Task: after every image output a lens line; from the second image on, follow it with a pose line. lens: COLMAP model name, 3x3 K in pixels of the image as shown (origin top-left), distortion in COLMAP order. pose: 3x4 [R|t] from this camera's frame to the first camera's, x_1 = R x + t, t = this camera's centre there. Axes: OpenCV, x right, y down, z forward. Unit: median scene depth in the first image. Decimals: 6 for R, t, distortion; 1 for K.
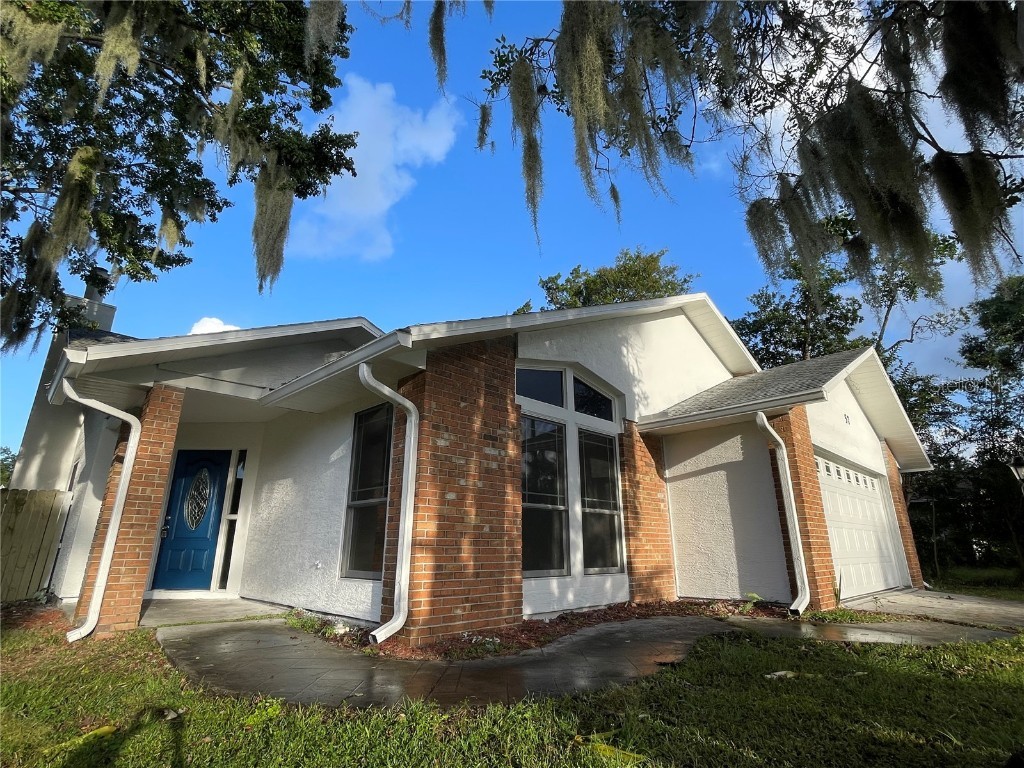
lens RADIAL K [[513.6, 0, 511.1], [0, 513.6, 383.1], [0, 0, 1]] dist [-0.002369, 0.002138]
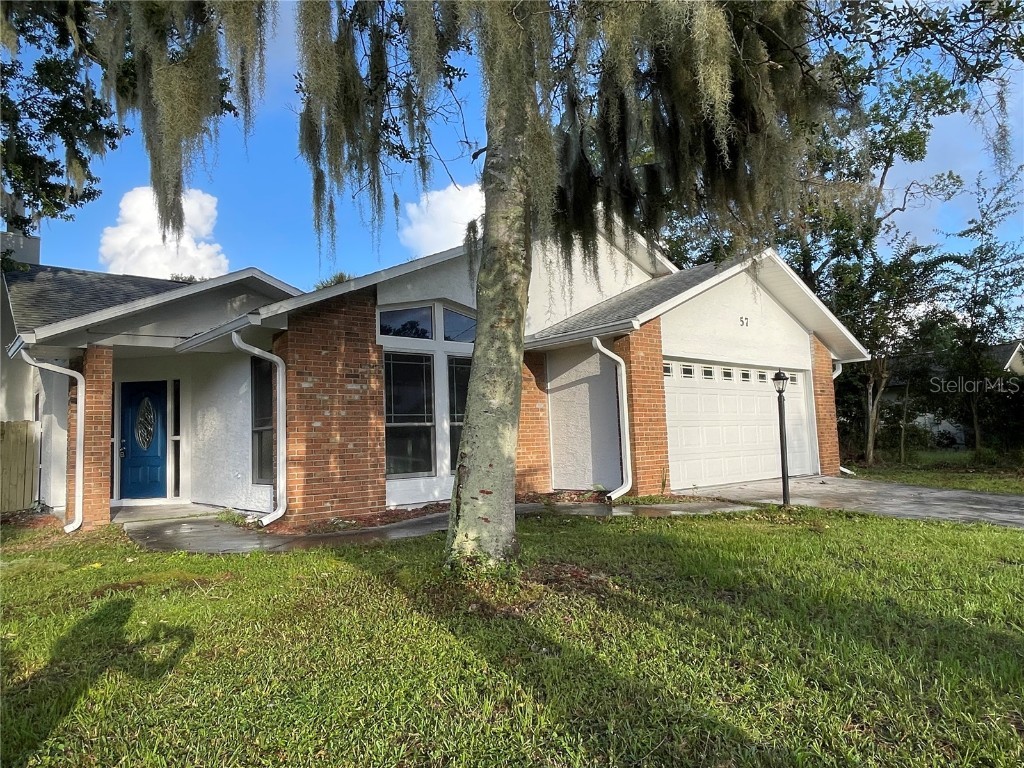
lens RADIAL K [[657.3, 0, 513.4], [0, 657.3, 385.1], [0, 0, 1]] dist [0.000750, -0.009826]
pose [[0.997363, -0.044017, -0.057705, 0.406202], [0.055762, 0.973663, 0.221066, -0.187302], [0.046455, -0.223701, 0.973550, -0.505848]]
